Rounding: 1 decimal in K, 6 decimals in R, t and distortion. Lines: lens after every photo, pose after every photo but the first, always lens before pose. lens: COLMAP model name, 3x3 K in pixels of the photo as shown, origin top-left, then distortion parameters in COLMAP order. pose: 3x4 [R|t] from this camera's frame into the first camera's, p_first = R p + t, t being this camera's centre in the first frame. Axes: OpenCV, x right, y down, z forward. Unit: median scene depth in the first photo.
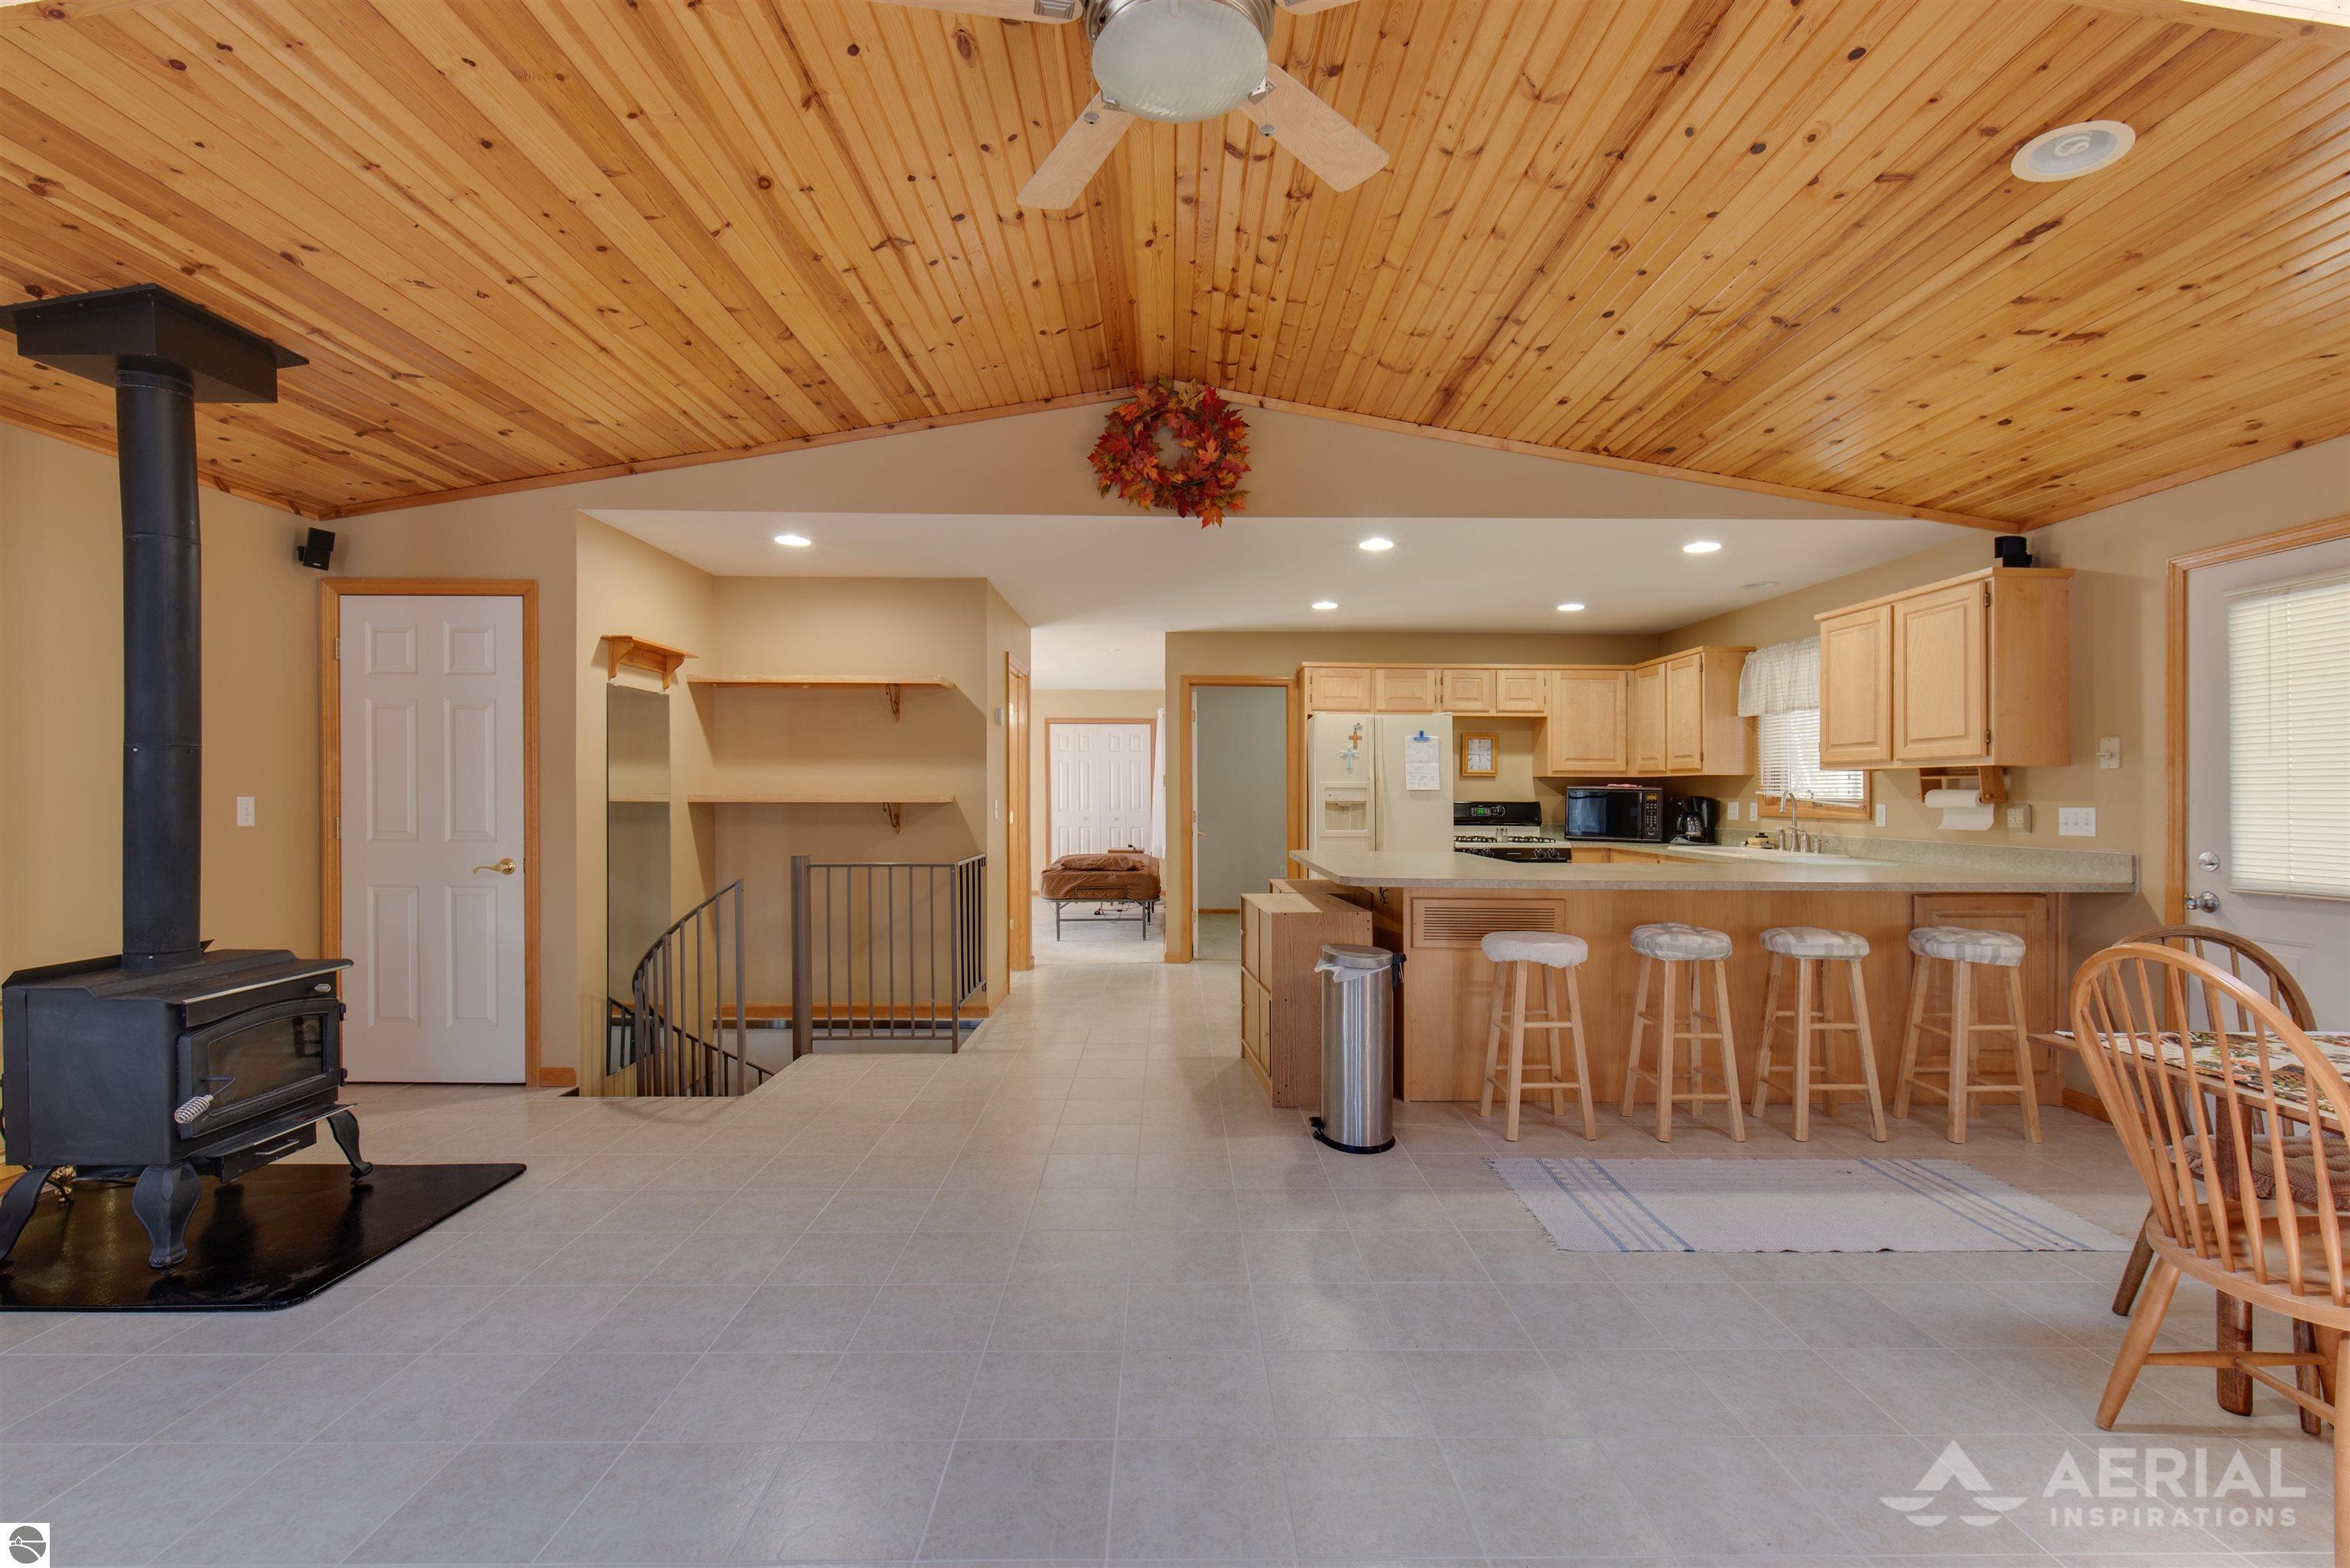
lens RADIAL K [[1042.0, 0, 1221.3], [0, 1042.0, 796.0], [0, 0, 1]] dist [0.004317, 0.000322]
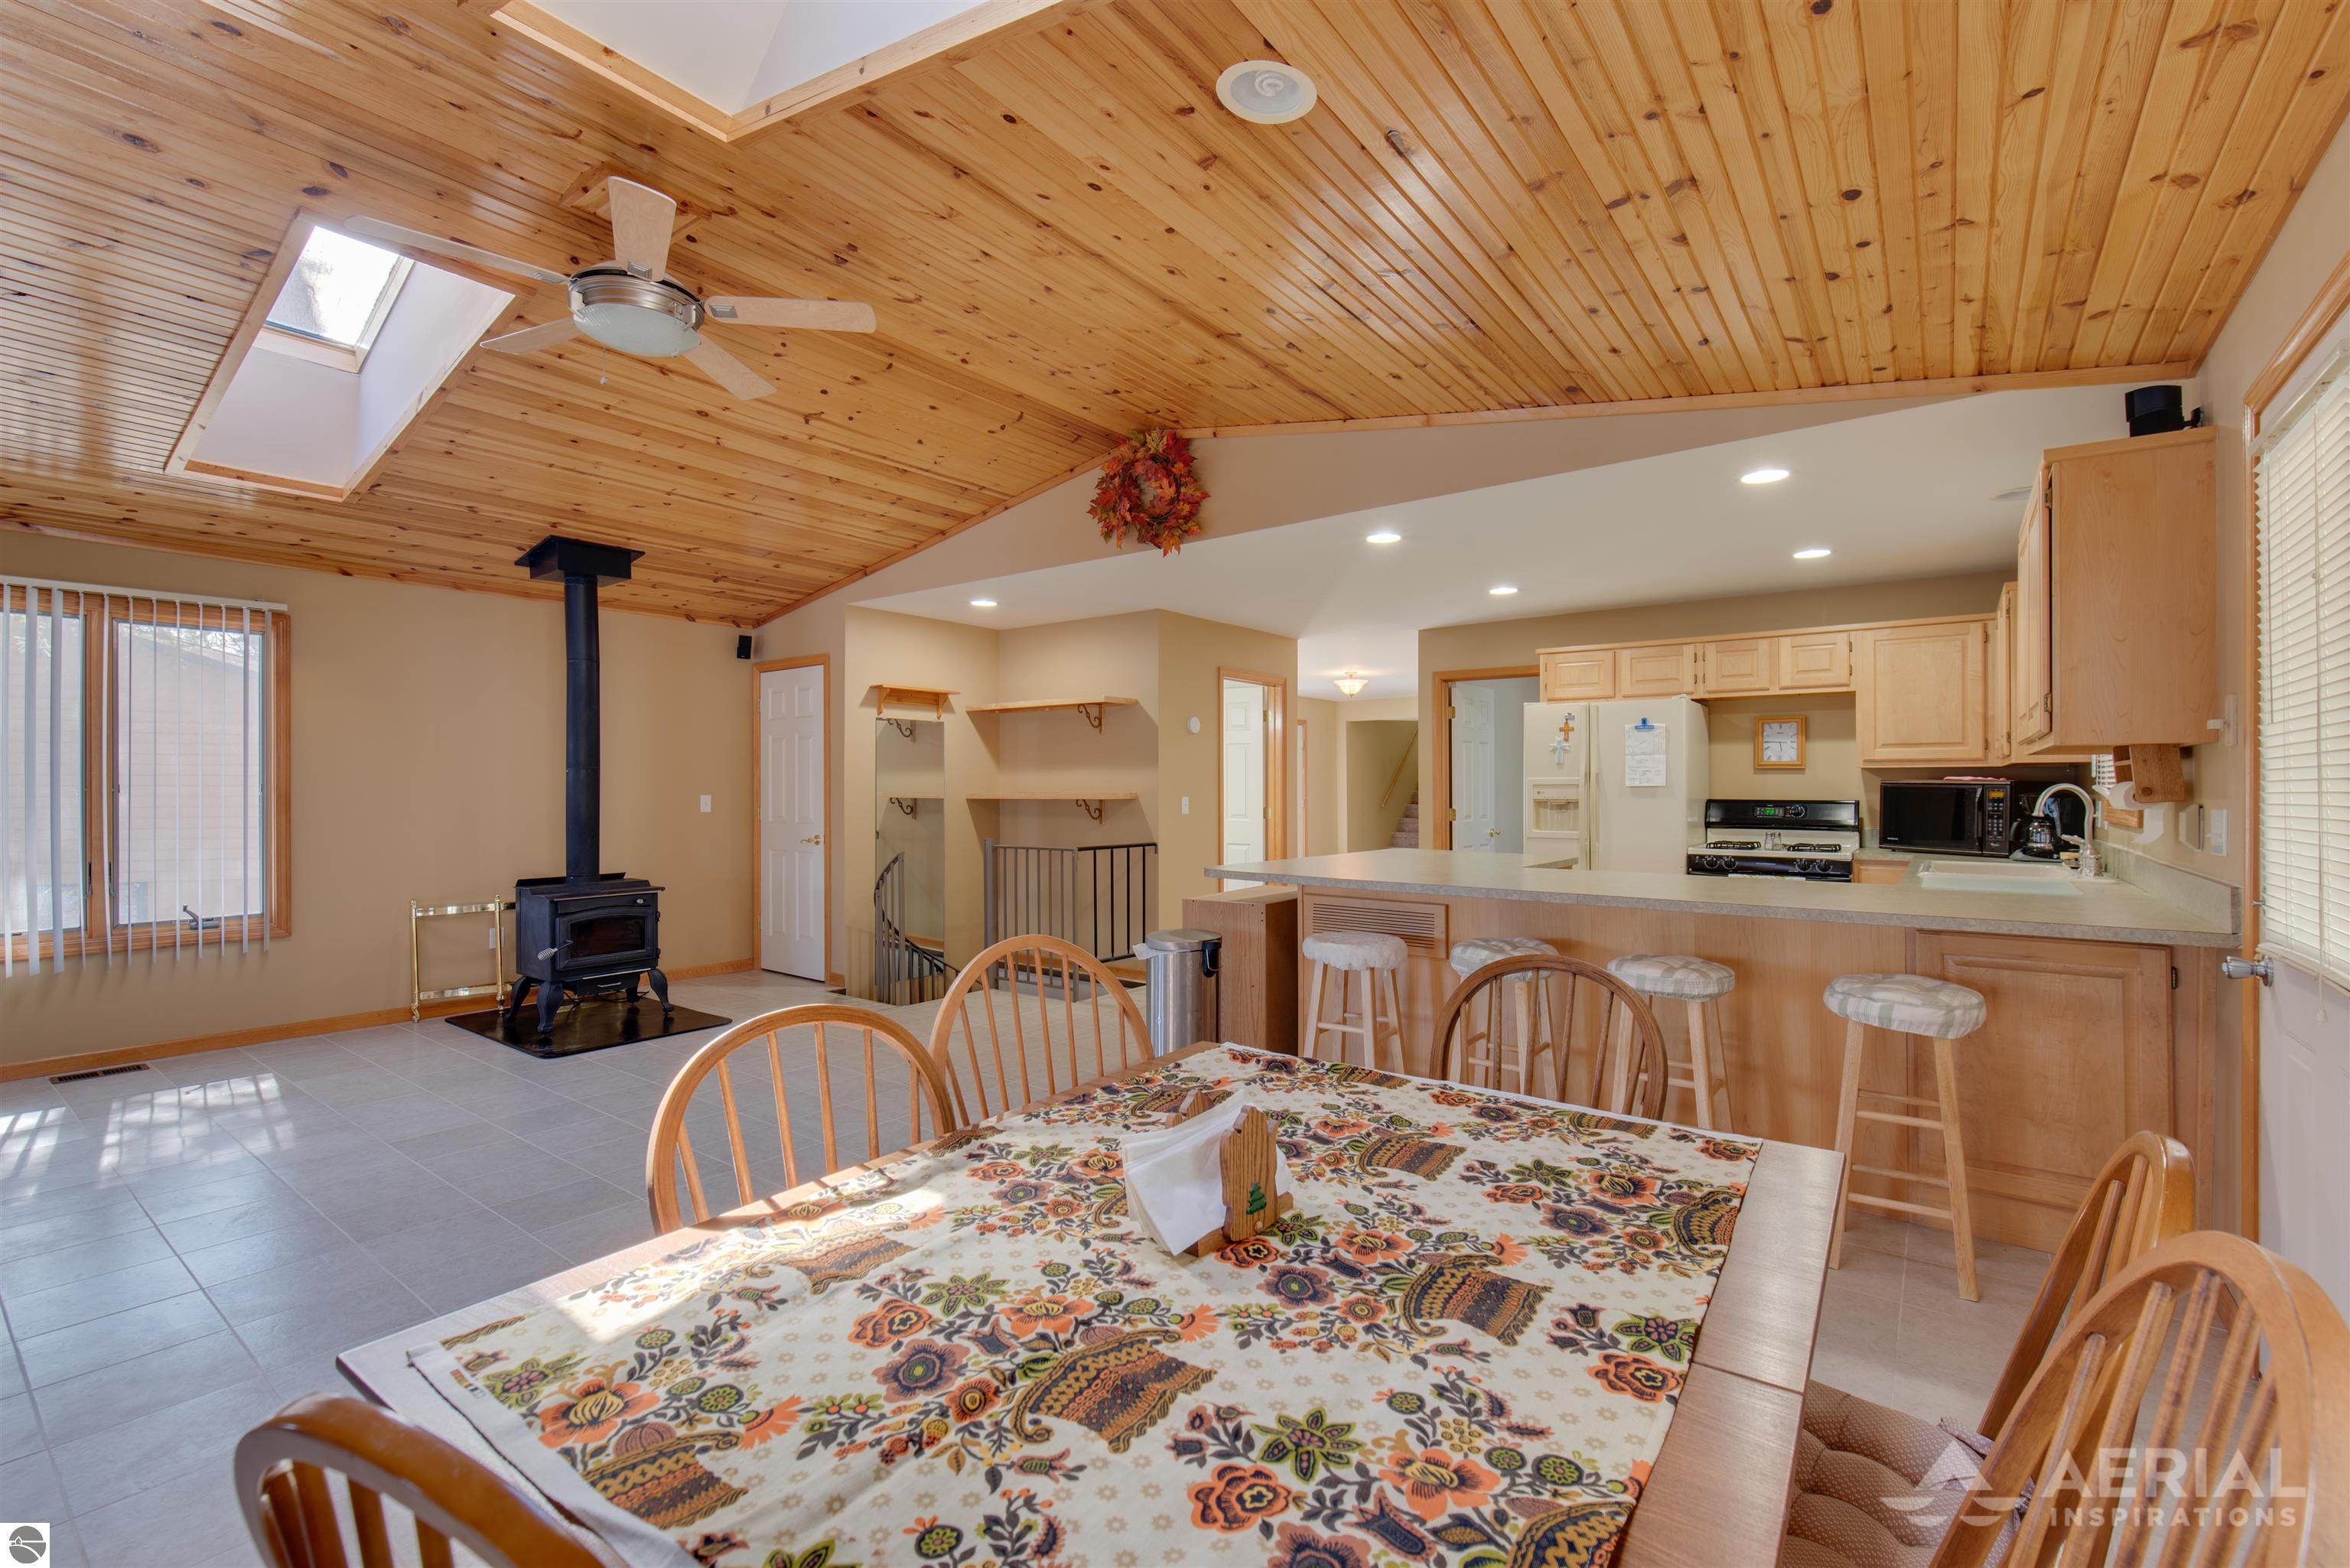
lens RADIAL K [[1042.0, 0, 1168.3], [0, 1042.0, 792.8], [0, 0, 1]] dist [0.004317, 0.000322]
pose [[0.778038, -0.002661, -0.628212, 0.667211], [0.001535, 0.999996, -0.002334, 0.001570], [0.628215, 0.000852, 0.778039, 0.117262]]
